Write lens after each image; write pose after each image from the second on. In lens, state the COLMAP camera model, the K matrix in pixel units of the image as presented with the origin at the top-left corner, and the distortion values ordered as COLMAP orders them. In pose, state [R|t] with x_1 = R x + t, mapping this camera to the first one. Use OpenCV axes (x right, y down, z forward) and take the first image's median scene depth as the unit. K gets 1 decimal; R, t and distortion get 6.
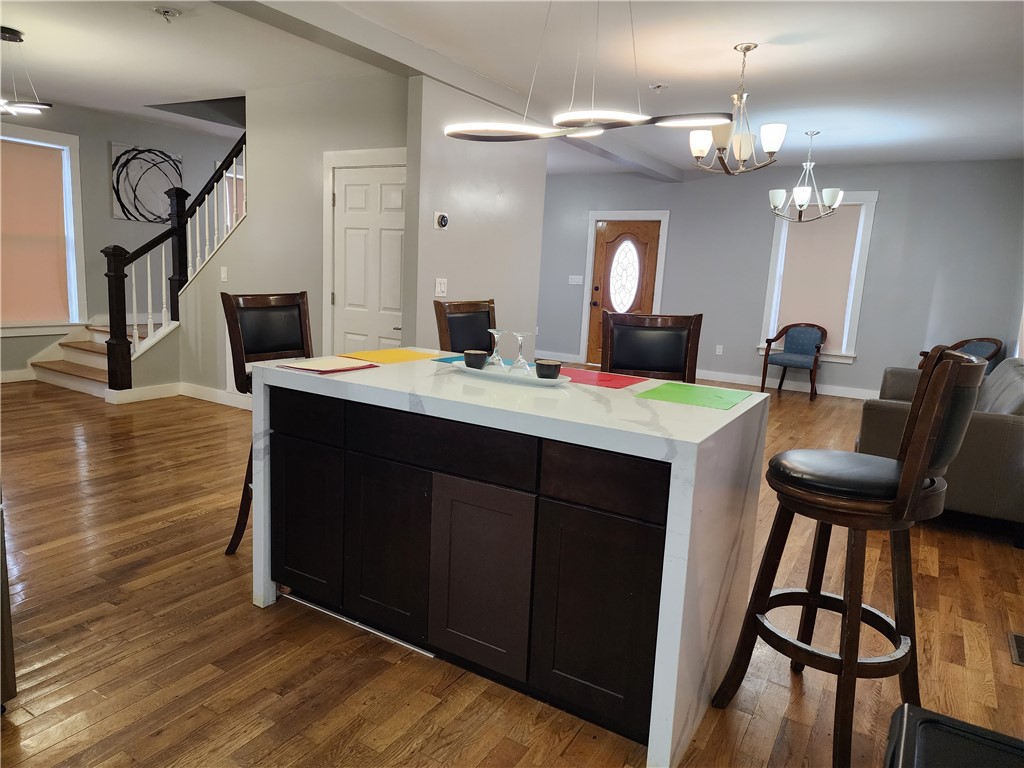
lens RADIAL K [[680.2, 0, 497.7], [0, 680.2, 378.6], [0, 0, 1]] dist [0.087962, -0.079983]
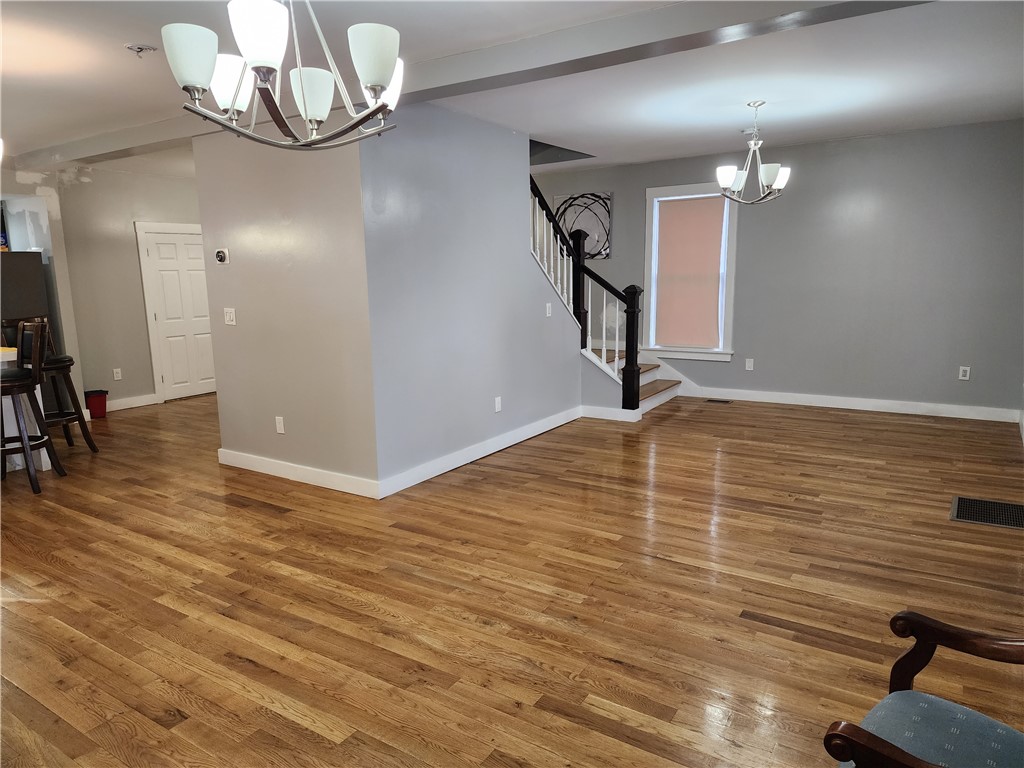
lens RADIAL K [[680.2, 0, 512.1], [0, 680.2, 387.7], [0, 0, 1]] dist [0.087962, -0.079983]
pose [[-0.027623, 0.123899, -0.991910, 0.674920], [-0.143038, 0.981588, 0.126593, -0.151275], [0.989332, 0.145378, -0.009392, 0.977157]]
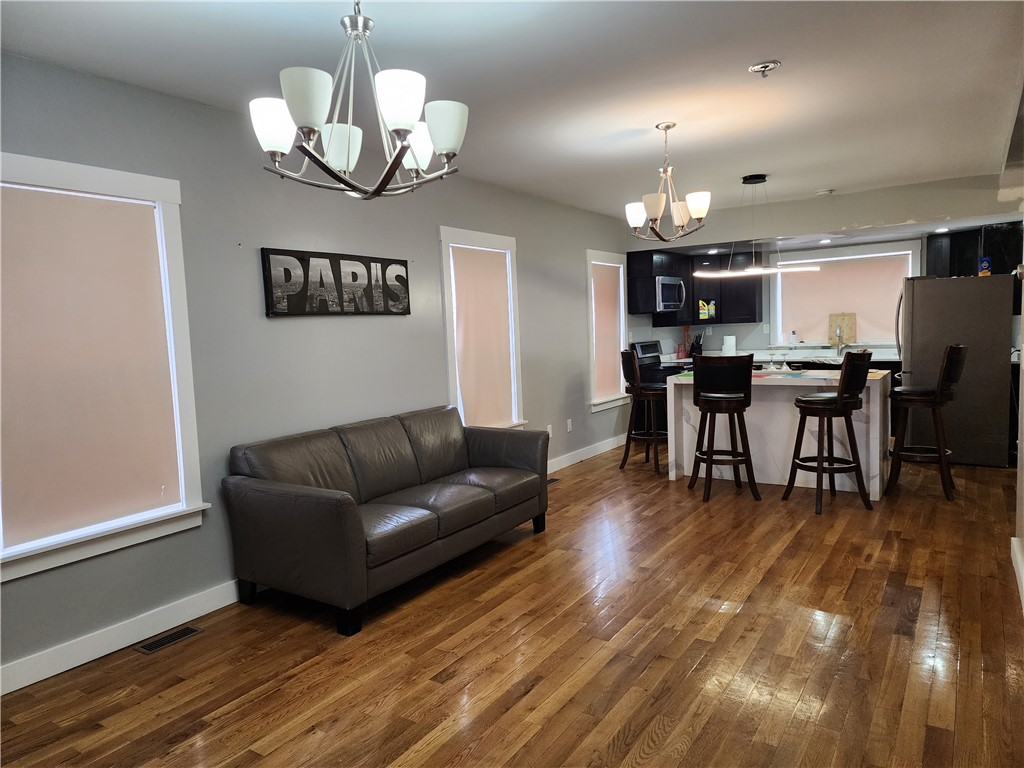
lens RADIAL K [[680.2, 0, 510.1], [0, 680.2, 385.8], [0, 0, 1]] dist [0.087962, -0.079983]
pose [[-0.999610, -0.017516, 0.021762, 0.318182], [-0.011566, 0.968601, 0.248352, -0.194130], [-0.025429, 0.248004, -0.968425, 1.183874]]
